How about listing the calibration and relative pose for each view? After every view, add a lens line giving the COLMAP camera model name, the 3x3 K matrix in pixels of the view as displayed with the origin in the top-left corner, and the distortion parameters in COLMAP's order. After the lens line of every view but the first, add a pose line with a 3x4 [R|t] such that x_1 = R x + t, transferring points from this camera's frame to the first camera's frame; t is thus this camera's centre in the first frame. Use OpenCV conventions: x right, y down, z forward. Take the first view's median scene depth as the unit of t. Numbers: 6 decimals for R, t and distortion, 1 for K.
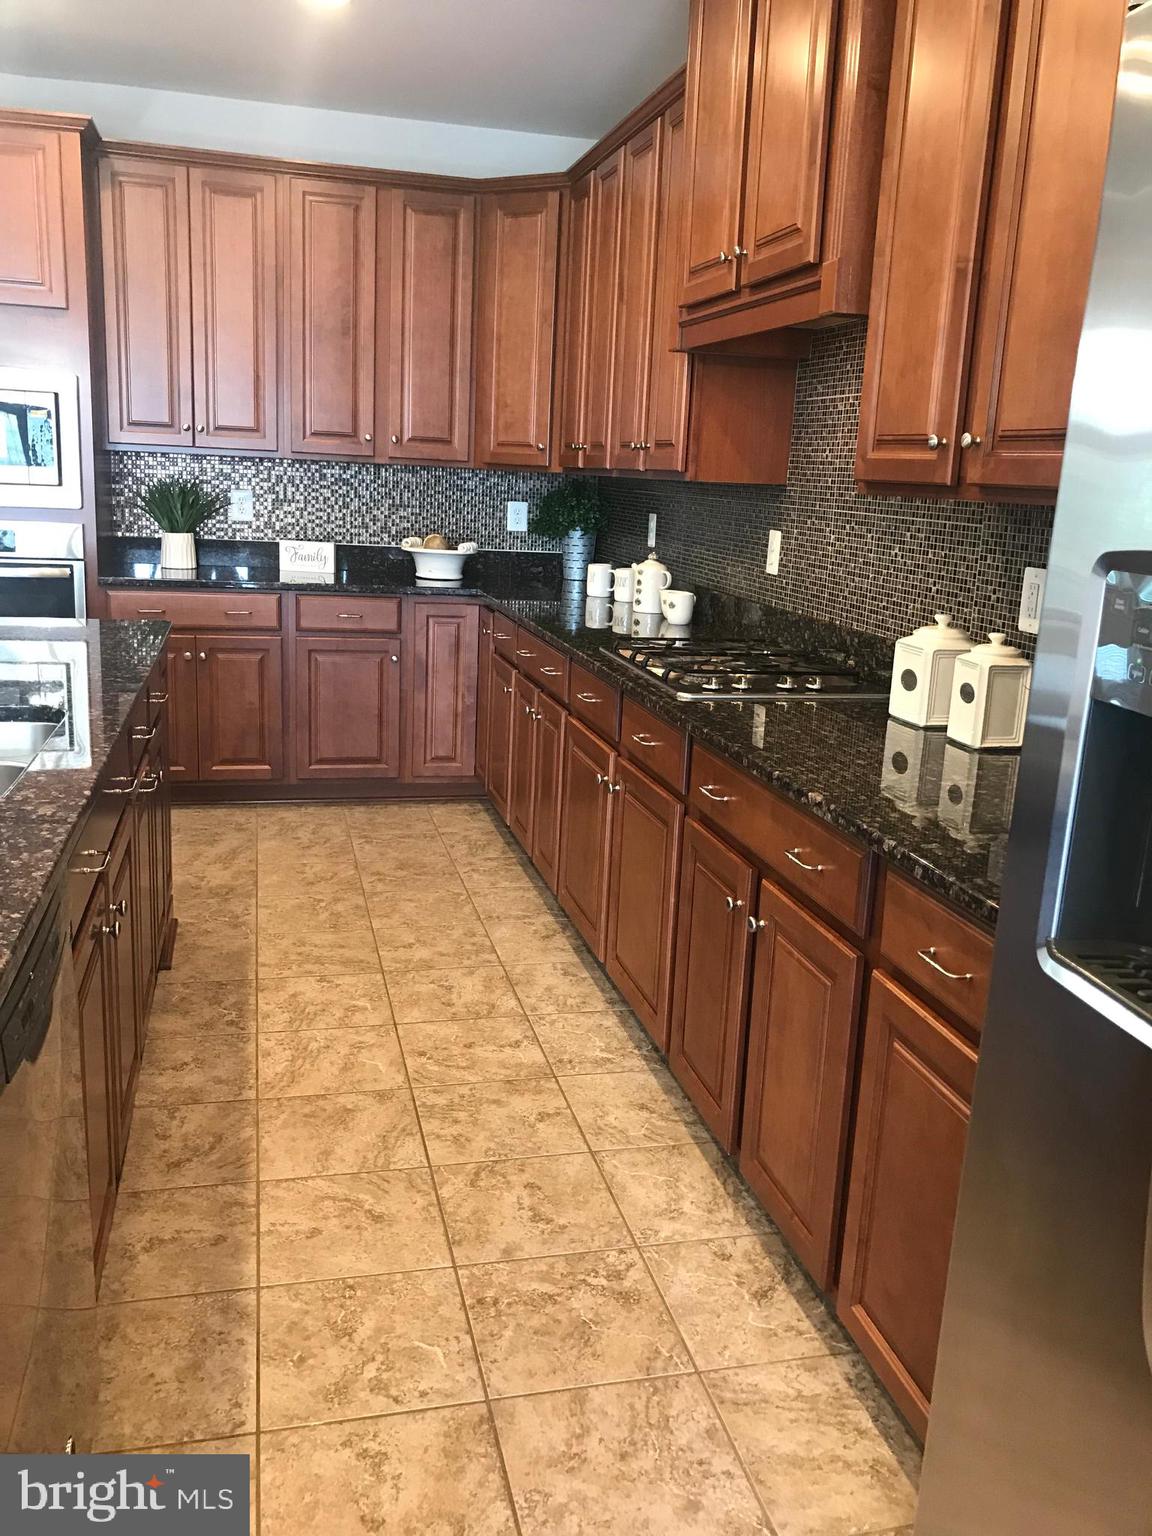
lens RADIAL K [[1263.4, 0, 575.8], [0, 1263.4, 756.5], [0, 0, 1]] dist [0.061936, -0.120659]
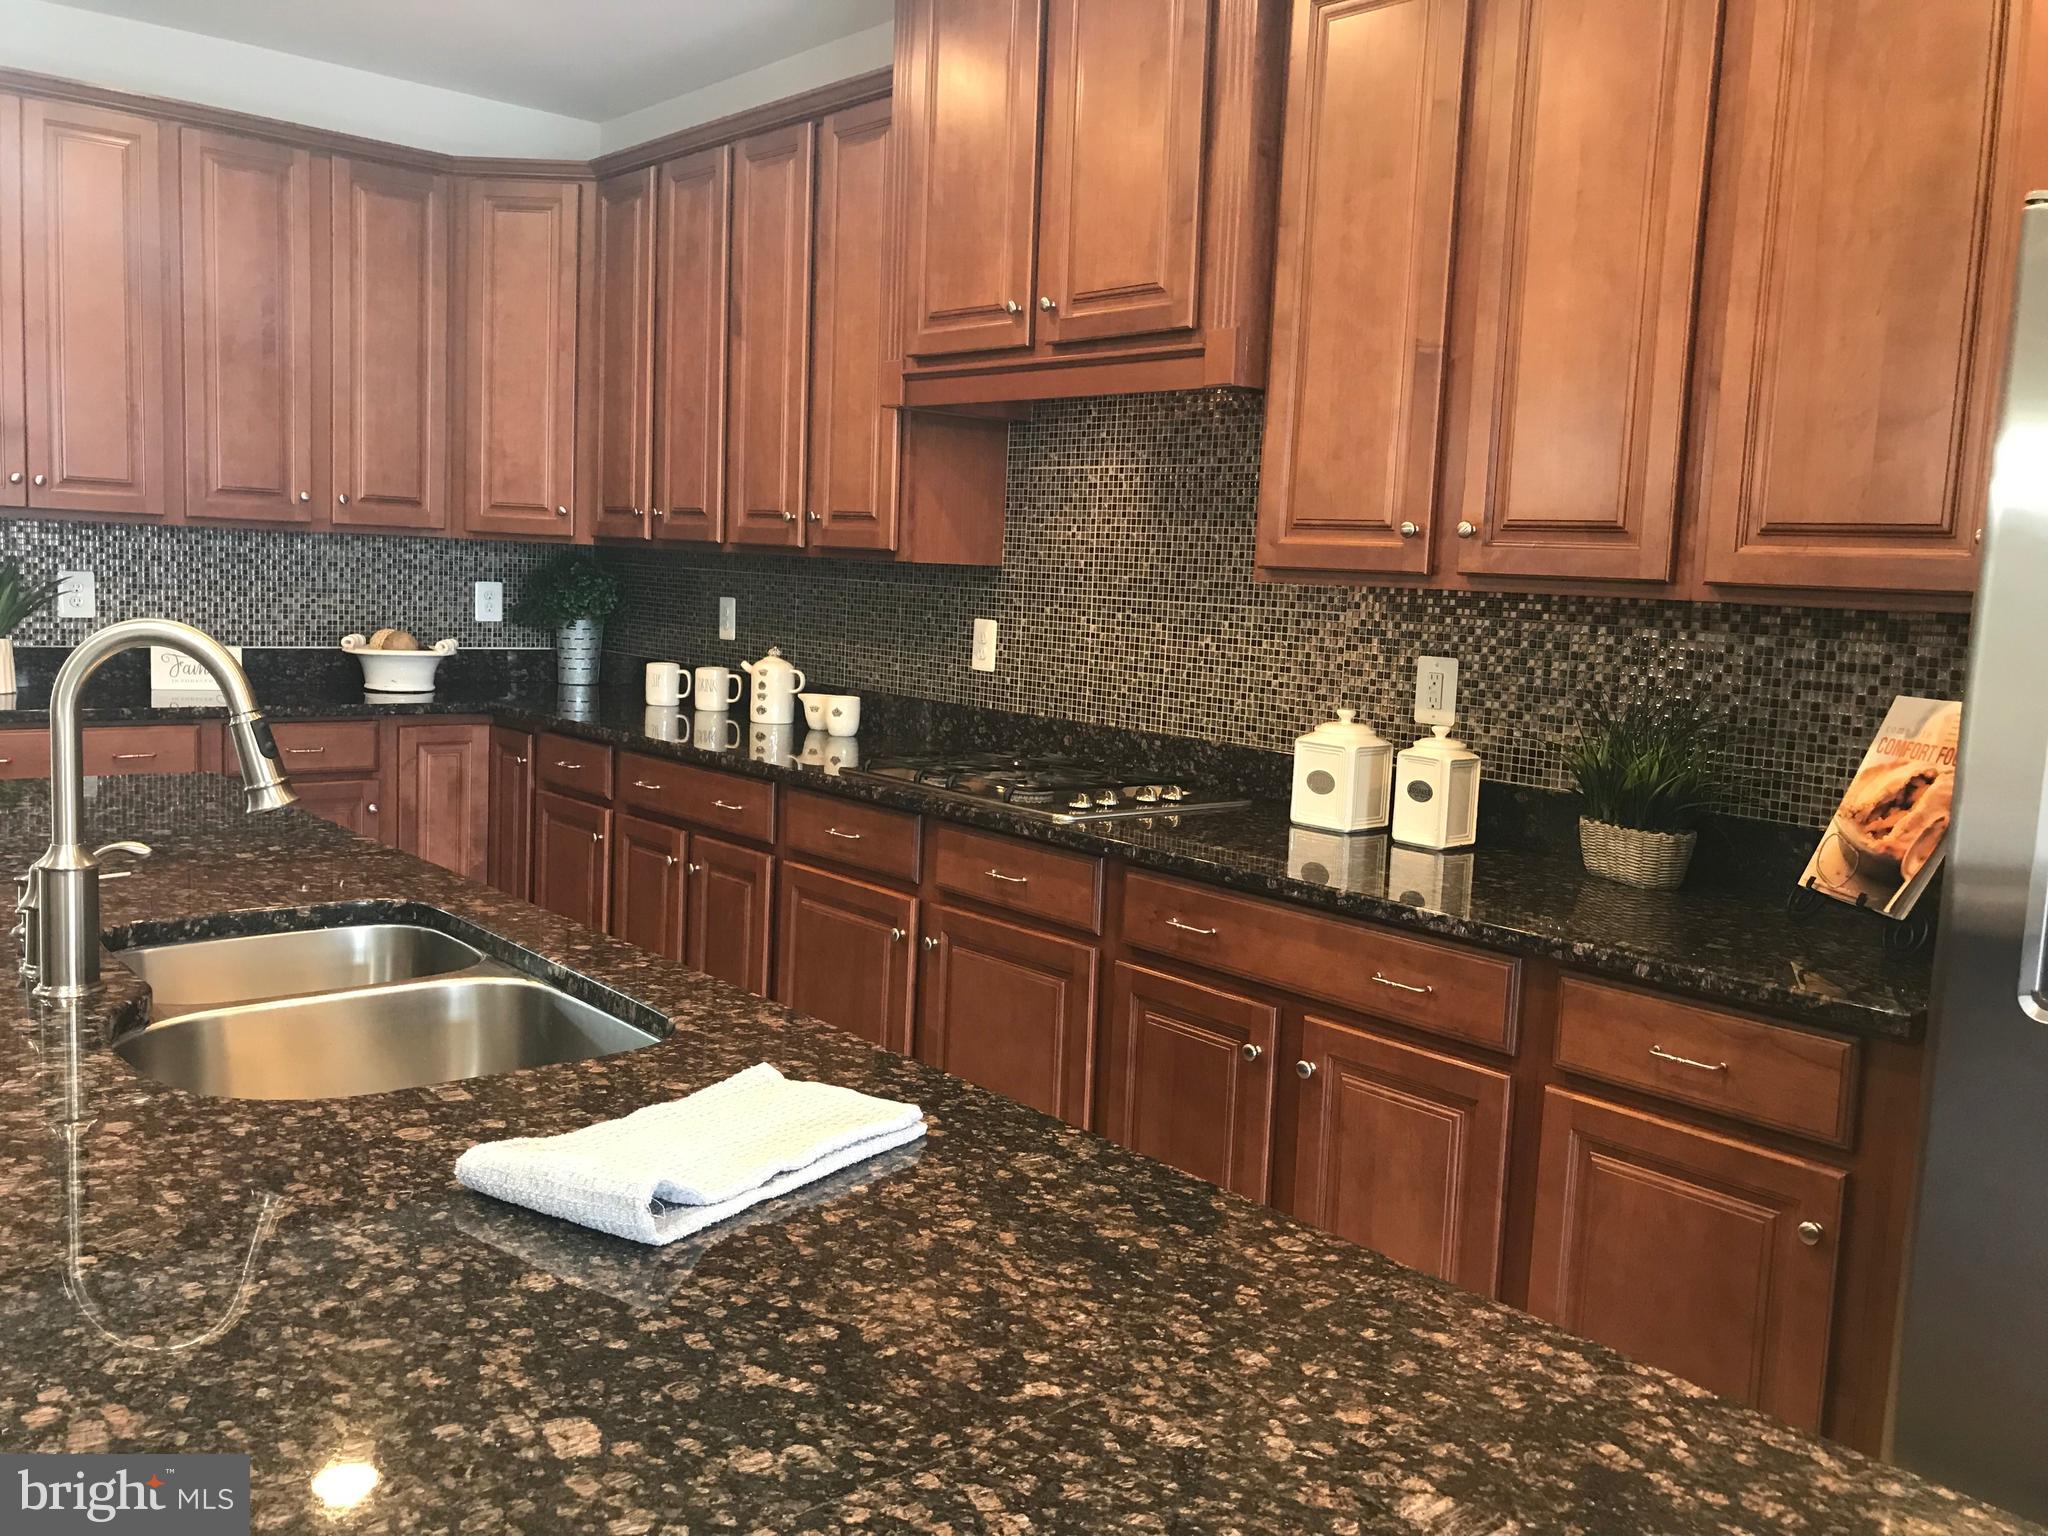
lens RADIAL K [[1684.5, 0, 1030.9], [0, 1684.5, 743.5], [0, 0, 1]] dist [0.061936, -0.120659]
pose [[0.888800, -0.053773, 0.455129, -0.312316], [0.096740, 0.992729, -0.071629, -0.014479], [-0.447968, 0.107693, 0.887540, 0.013465]]
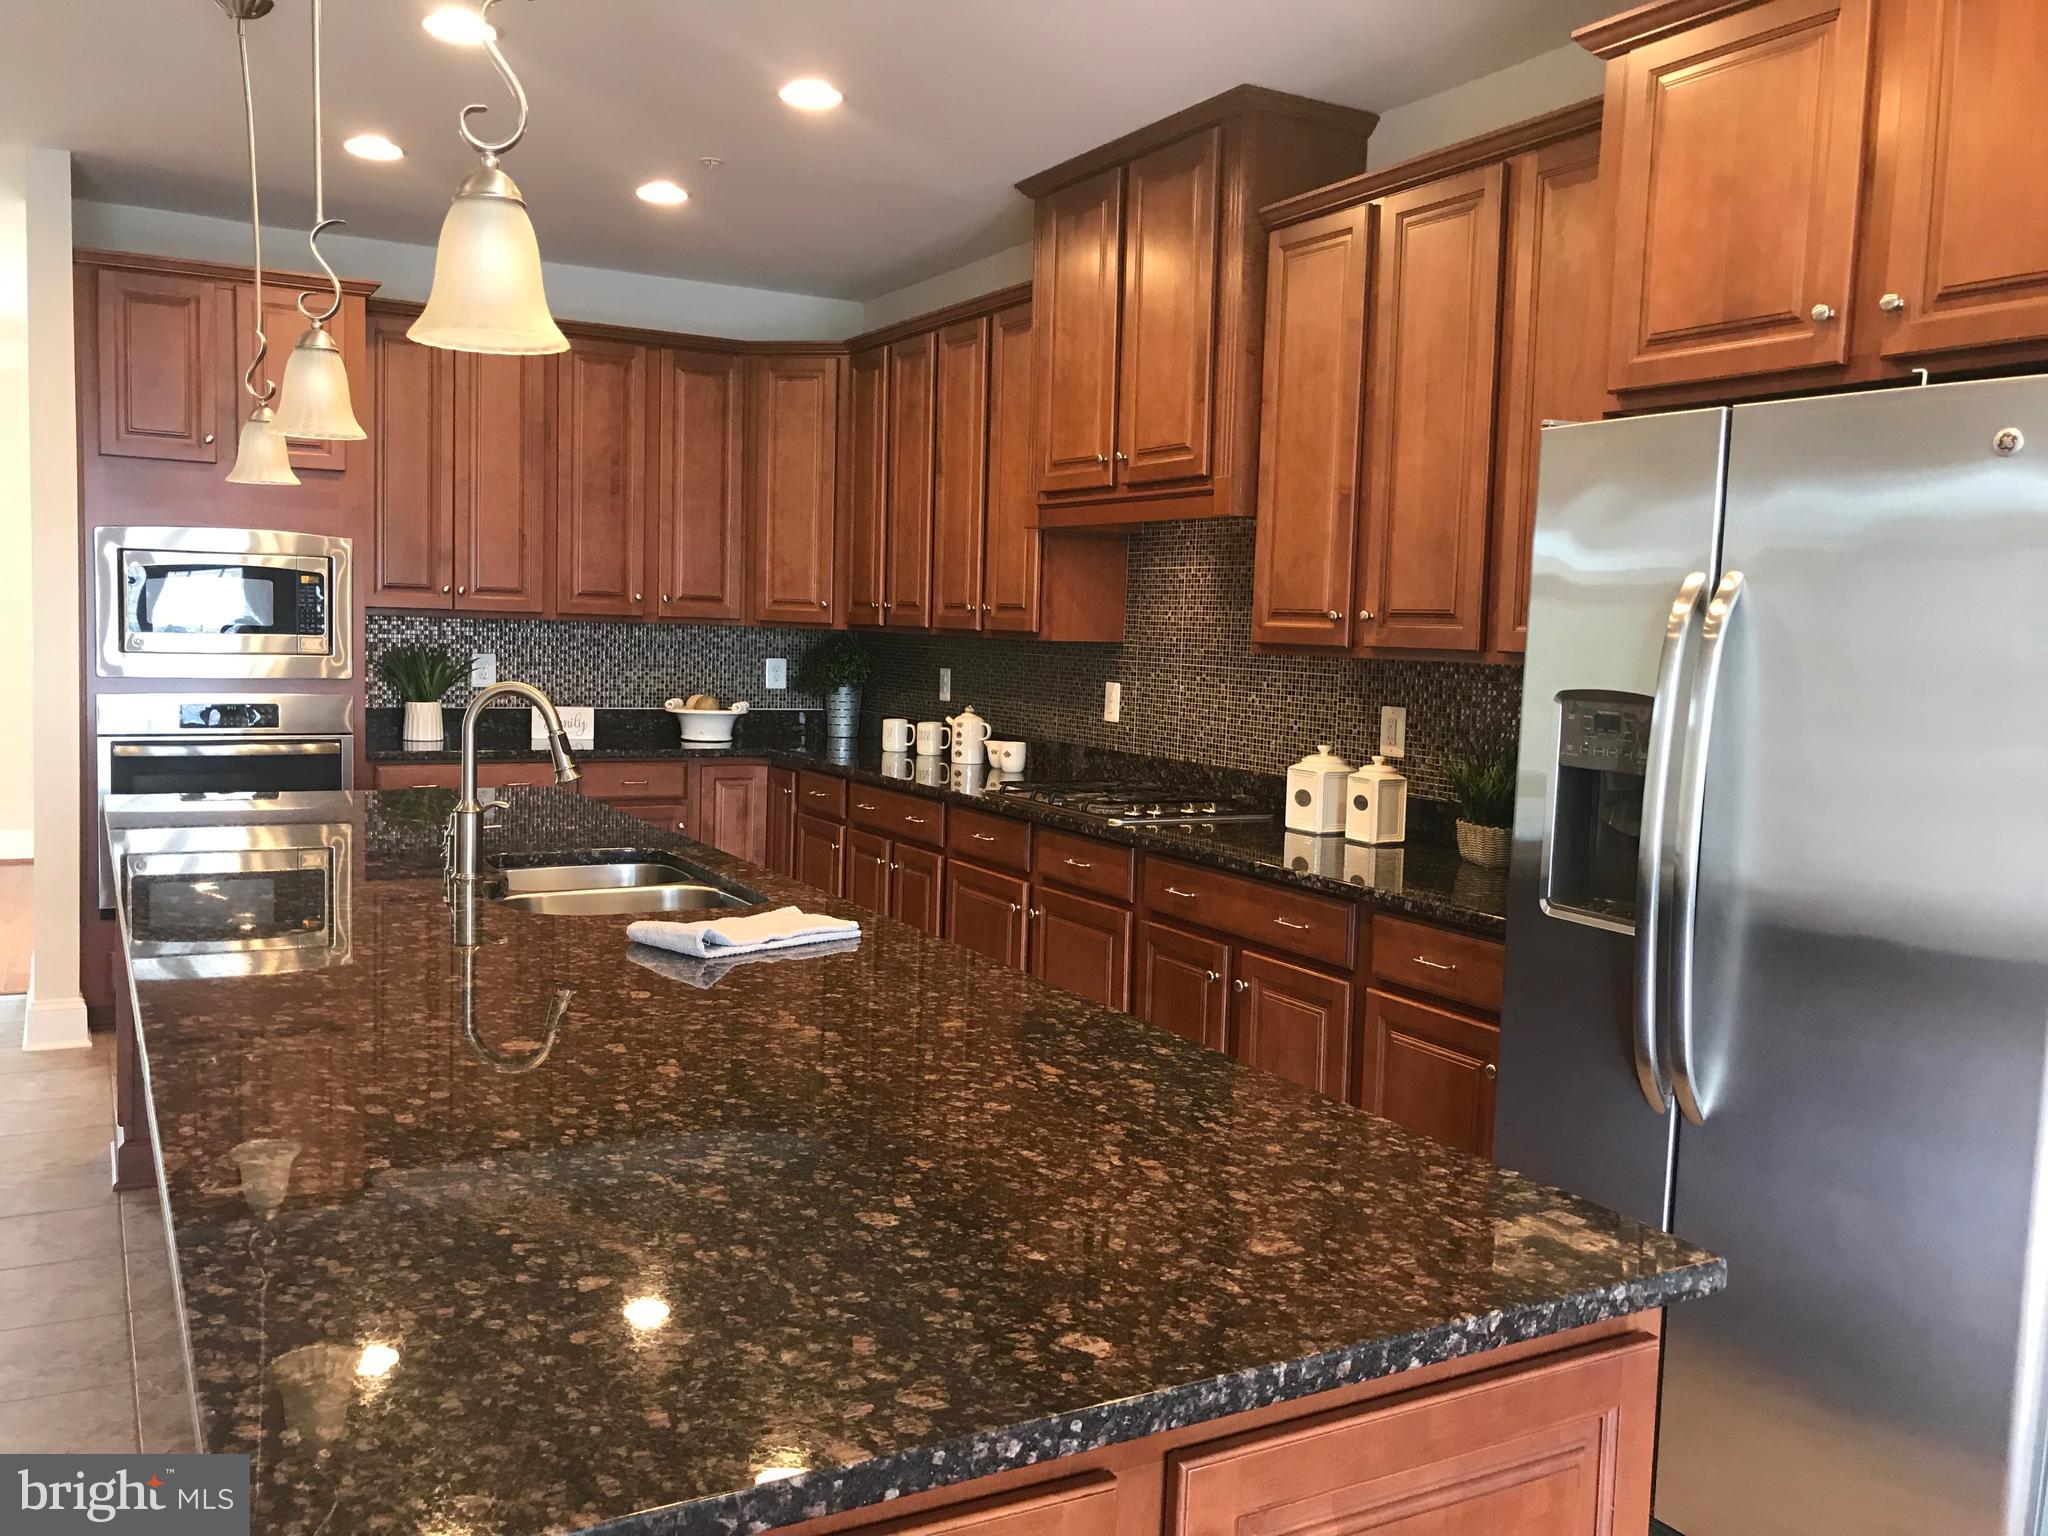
lens RADIAL K [[1684.5, 0, 1028.7], [0, 1684.5, 754.3], [0, 0, 1]] dist [0.061936, -0.120659]
pose [[0.962941, -0.037031, 0.267158, -0.292484], [0.072150, 0.989798, -0.122859, 0.054170], [-0.259882, 0.137581, 0.955789, -0.347384]]
